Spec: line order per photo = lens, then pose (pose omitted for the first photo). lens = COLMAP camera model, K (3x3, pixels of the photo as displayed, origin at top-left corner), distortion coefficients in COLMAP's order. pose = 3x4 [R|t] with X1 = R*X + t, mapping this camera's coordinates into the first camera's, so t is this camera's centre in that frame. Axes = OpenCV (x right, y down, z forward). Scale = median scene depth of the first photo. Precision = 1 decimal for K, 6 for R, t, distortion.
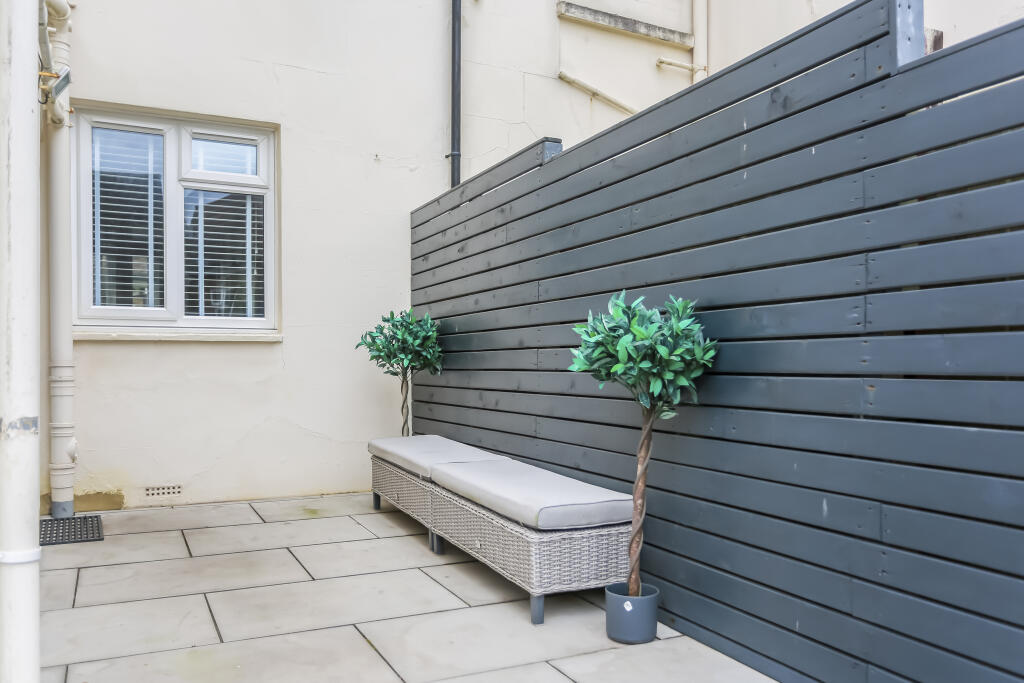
lens RADIAL K [[782.0, 0, 493.8], [0, 782.0, 370.2], [0, 0, 1]] dist [-0.001644, -0.001504]
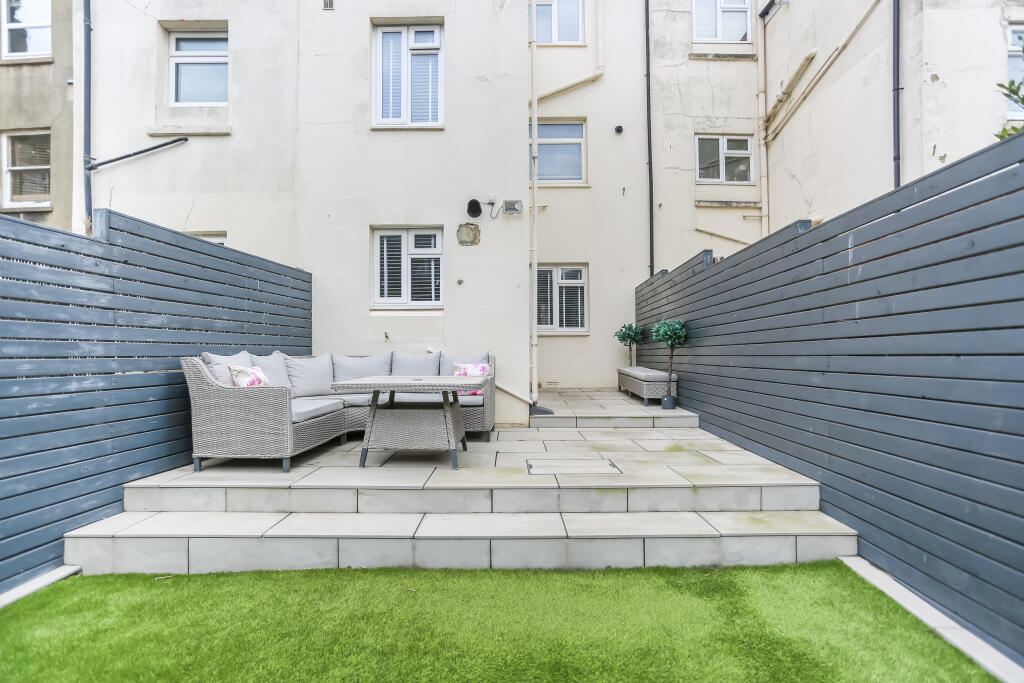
lens RADIAL K [[509.6, 0, 512.0], [0, 509.6, 341.5], [0, 0, 1]] dist [-0.052387, 0.032937]
pose [[0.890331, -0.016692, -0.455008, 0.345670], [-0.000460, 0.999294, -0.037559, 0.059931], [0.455314, 0.033649, 0.889695, -0.854936]]
